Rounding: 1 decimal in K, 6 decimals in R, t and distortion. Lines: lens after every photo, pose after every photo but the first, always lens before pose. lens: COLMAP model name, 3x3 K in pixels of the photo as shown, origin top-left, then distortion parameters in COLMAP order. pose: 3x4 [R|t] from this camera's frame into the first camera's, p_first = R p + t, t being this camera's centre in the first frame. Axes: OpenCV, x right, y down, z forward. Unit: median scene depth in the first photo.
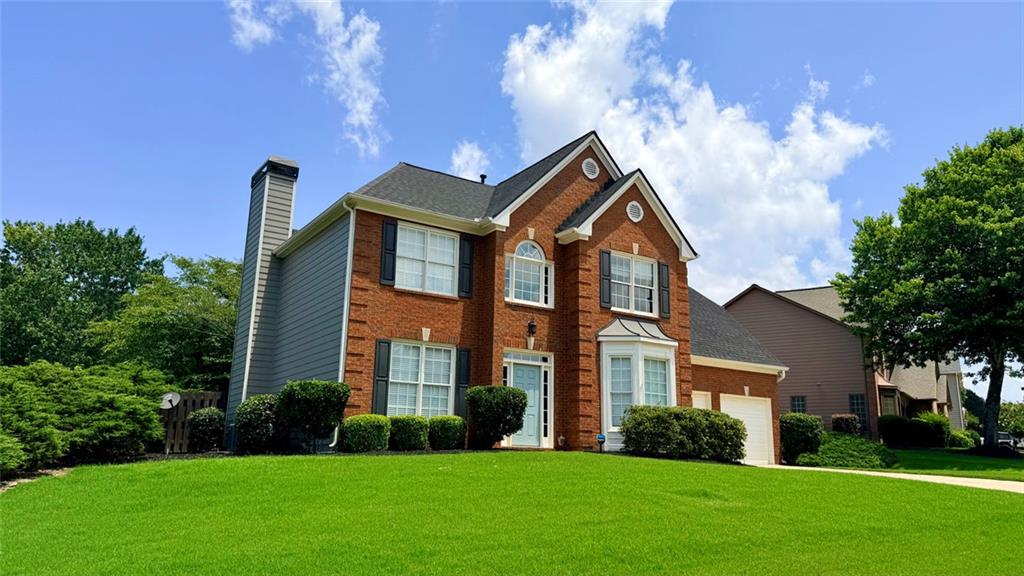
lens RADIAL K [[743.3, 0, 510.9], [0, 743.3, 283.8], [0, 0, 1]] dist [0.010304, 0.000243]
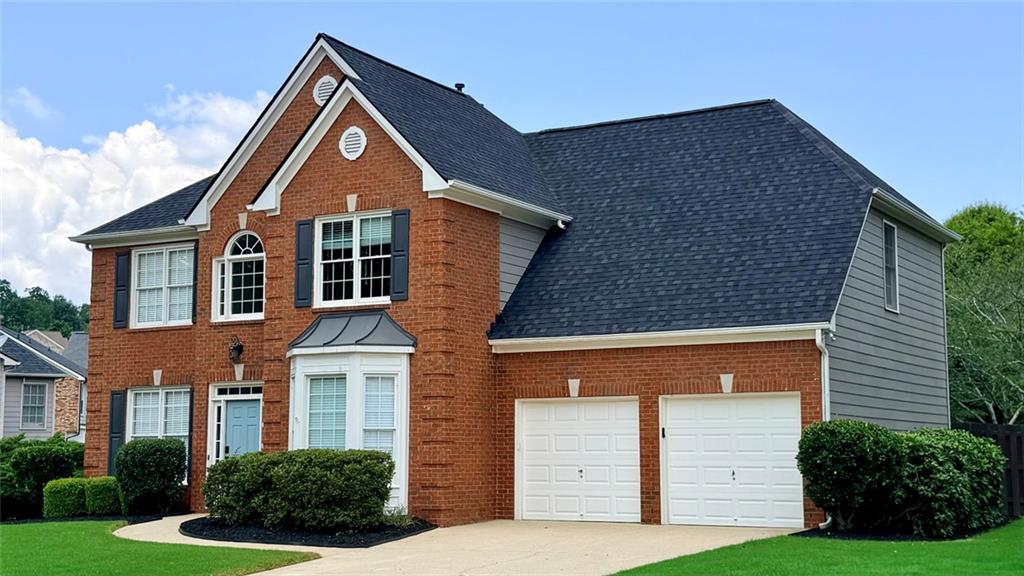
lens RADIAL K [[1462.2, 0, 512.1], [0, 1462.2, 289.1], [0, 0, 1]] dist [-0.019662, 0.000000]
pose [[0.459570, -0.130774, -0.878461, 1.513716], [0.221175, 0.974791, -0.029405, 0.106585], [0.860161, -0.180780, 0.476908, 0.566122]]
